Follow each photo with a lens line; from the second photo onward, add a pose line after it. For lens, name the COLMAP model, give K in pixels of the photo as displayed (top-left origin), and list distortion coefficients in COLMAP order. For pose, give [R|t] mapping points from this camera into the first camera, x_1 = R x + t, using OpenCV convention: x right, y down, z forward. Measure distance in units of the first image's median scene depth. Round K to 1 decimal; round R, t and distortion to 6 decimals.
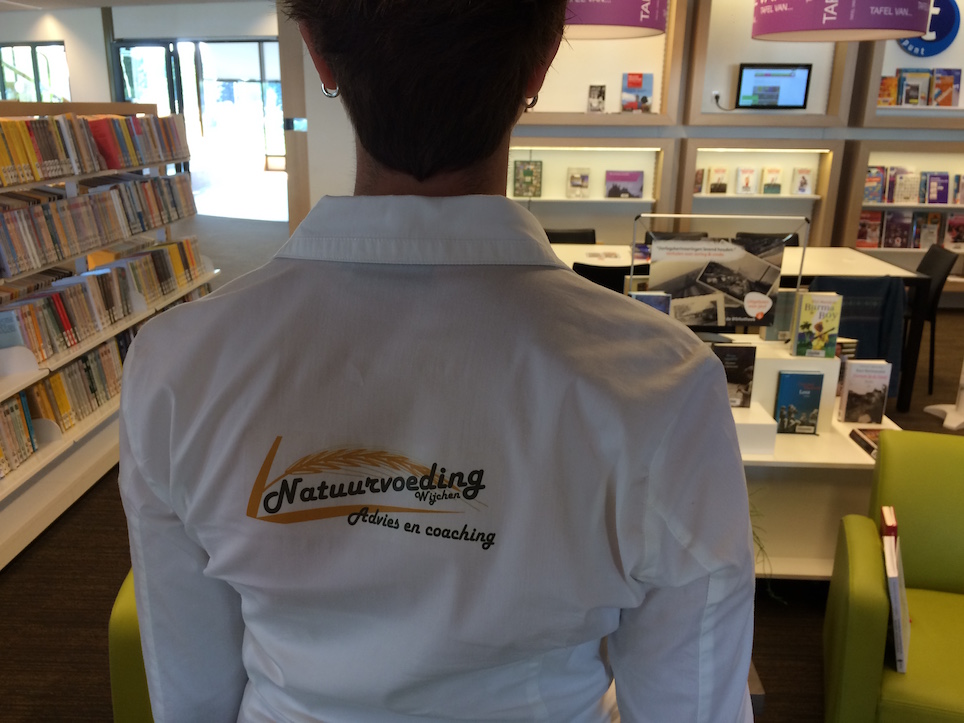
lens RADIAL K [[830.0, 0, 481.2], [0, 830.0, 370.1], [0, 0, 1]] dist [0.089385, -0.135456]
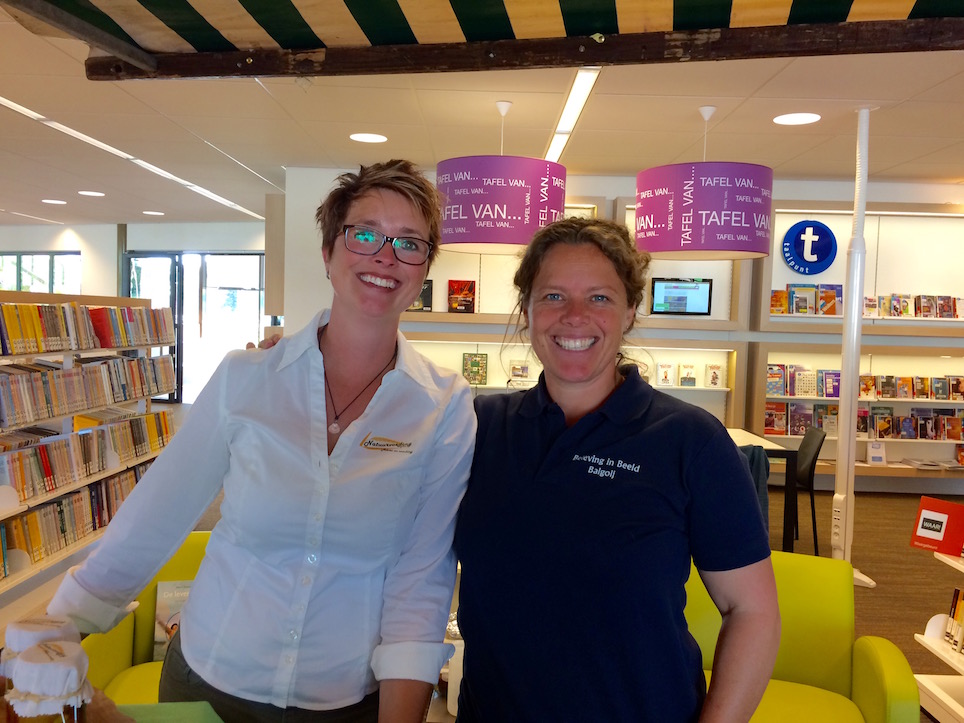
lens RADIAL K [[830.0, 0, 481.2], [0, 830.0, 370.1], [0, 0, 1]] dist [0.089385, -0.135456]
pose [[0.999836, 0.015879, 0.008733, 0.058099], [-0.013319, 0.970666, -0.240064, 0.047076], [-0.012289, 0.239908, 0.970718, -0.106903]]
